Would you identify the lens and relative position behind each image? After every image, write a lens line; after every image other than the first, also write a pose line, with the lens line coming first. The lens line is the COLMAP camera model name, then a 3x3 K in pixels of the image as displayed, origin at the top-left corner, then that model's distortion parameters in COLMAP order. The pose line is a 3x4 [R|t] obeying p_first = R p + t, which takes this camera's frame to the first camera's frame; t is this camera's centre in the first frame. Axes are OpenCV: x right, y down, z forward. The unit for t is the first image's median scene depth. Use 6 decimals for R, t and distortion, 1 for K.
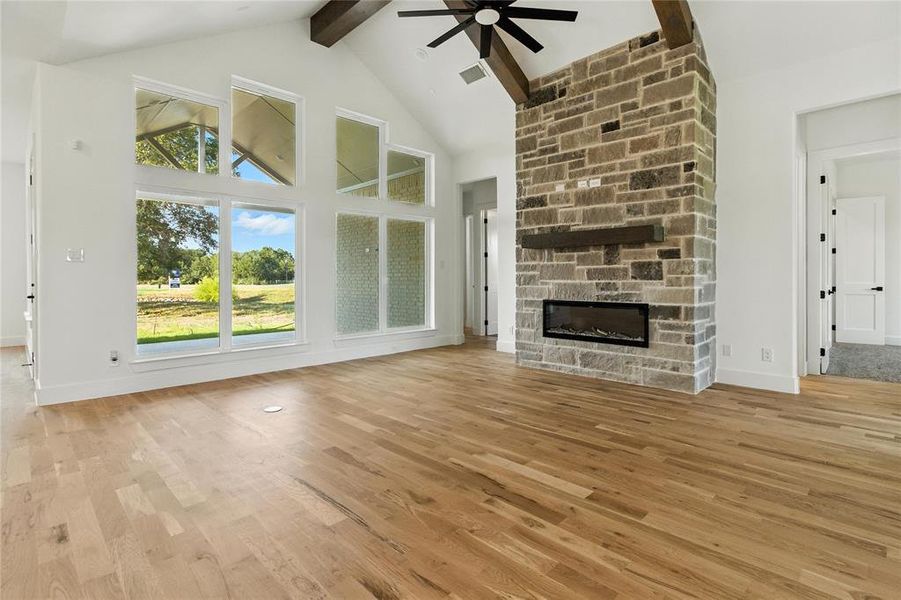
lens RADIAL K [[437.1, 0, 456.1], [0, 437.1, 284.1], [0, 0, 1]] dist [0.020575, 0.000340]
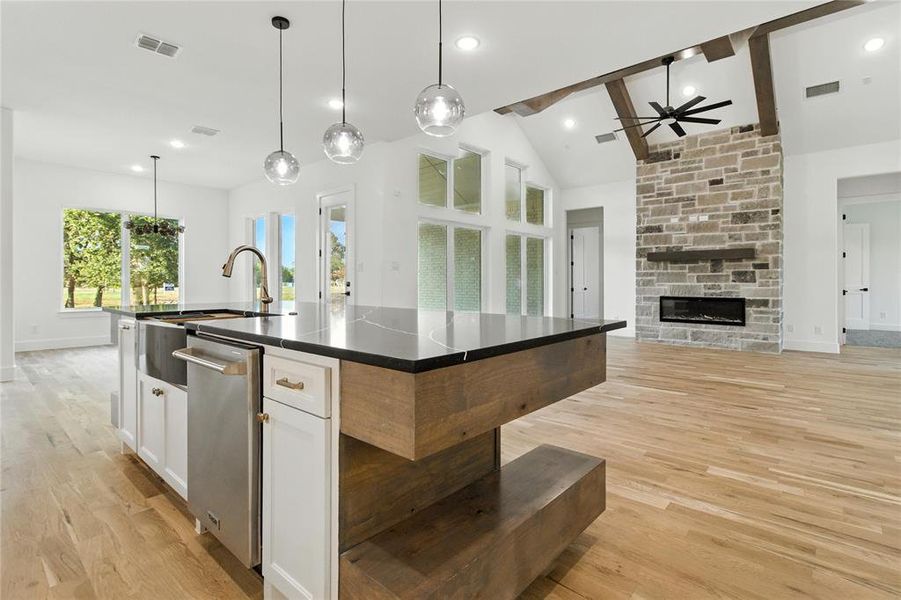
lens RADIAL K [[437.1, 0, 449.7], [0, 437.1, 291.0], [0, 0, 1]] dist [0.020575, 0.000340]
pose [[0.998011, 0.000175, 0.063036, -0.645715], [-0.000616, 0.999975, 0.006981, 0.008854], [-0.063033, -0.007006, 0.997987, -0.454423]]
